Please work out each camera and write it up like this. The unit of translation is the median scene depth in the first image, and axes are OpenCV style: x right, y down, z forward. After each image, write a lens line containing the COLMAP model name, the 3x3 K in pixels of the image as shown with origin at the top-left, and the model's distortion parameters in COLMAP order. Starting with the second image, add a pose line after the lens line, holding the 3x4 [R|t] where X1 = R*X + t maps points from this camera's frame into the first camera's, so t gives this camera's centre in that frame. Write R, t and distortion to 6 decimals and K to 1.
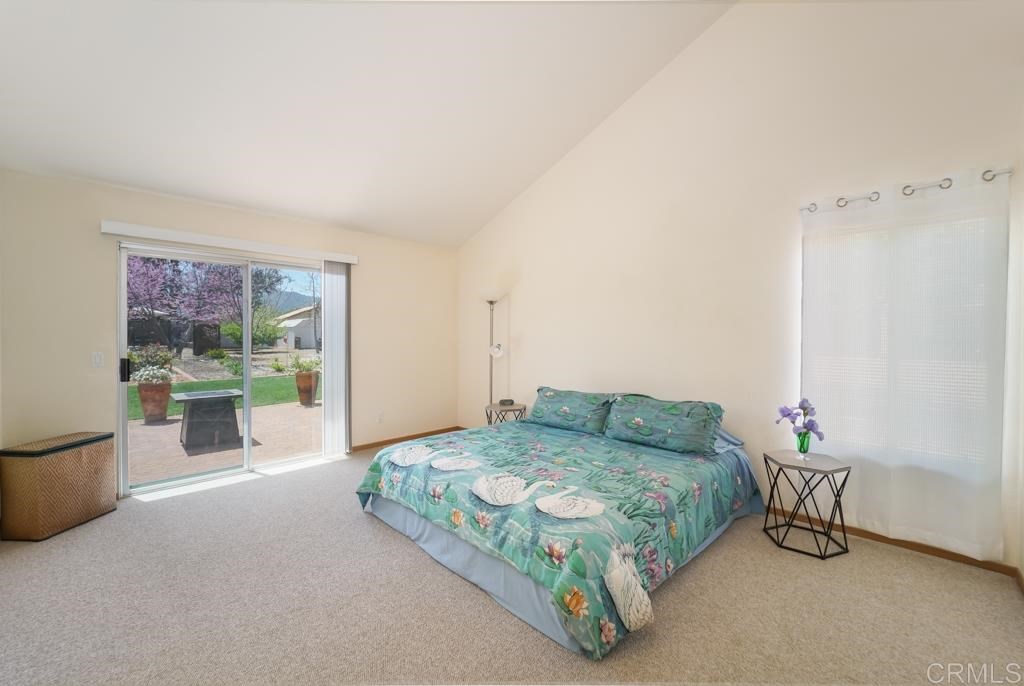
lens RADIAL K [[423.0, 0, 505.7], [0, 423.0, 339.1], [0, 0, 1]] dist [-0.014054, -0.000367]
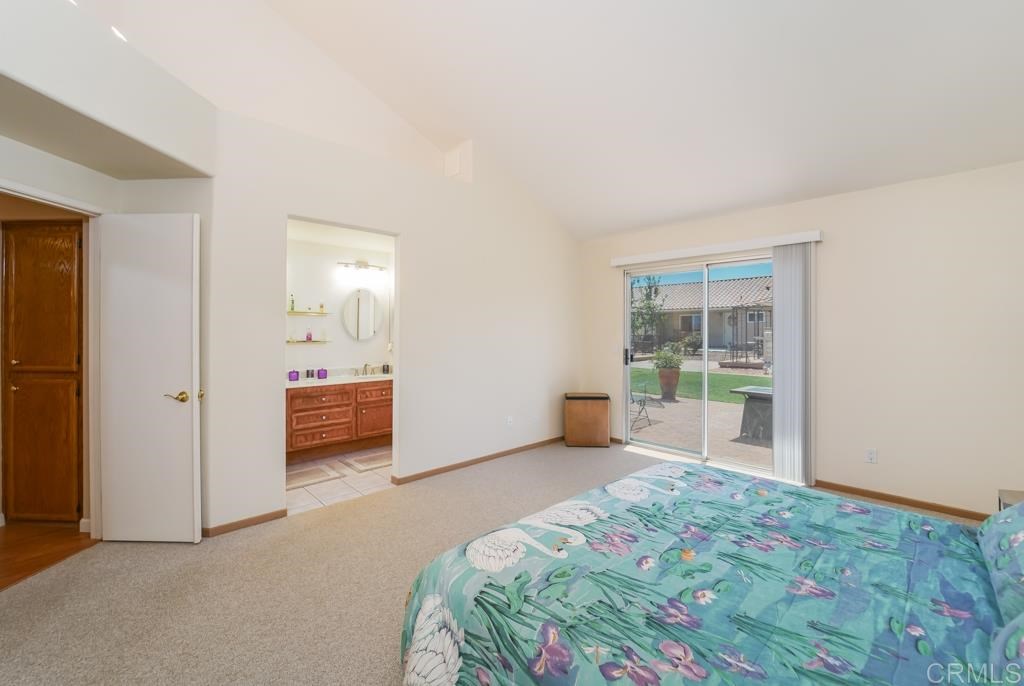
lens RADIAL K [[423.0, 0, 505.9], [0, 423.0, 335.5], [0, 0, 1]] dist [-0.014054, -0.000367]
pose [[-0.043139, 0.007179, -0.999043, 0.712235], [-0.014267, 0.999868, 0.007801, -0.008817], [0.998967, 0.014590, -0.043031, 0.785204]]
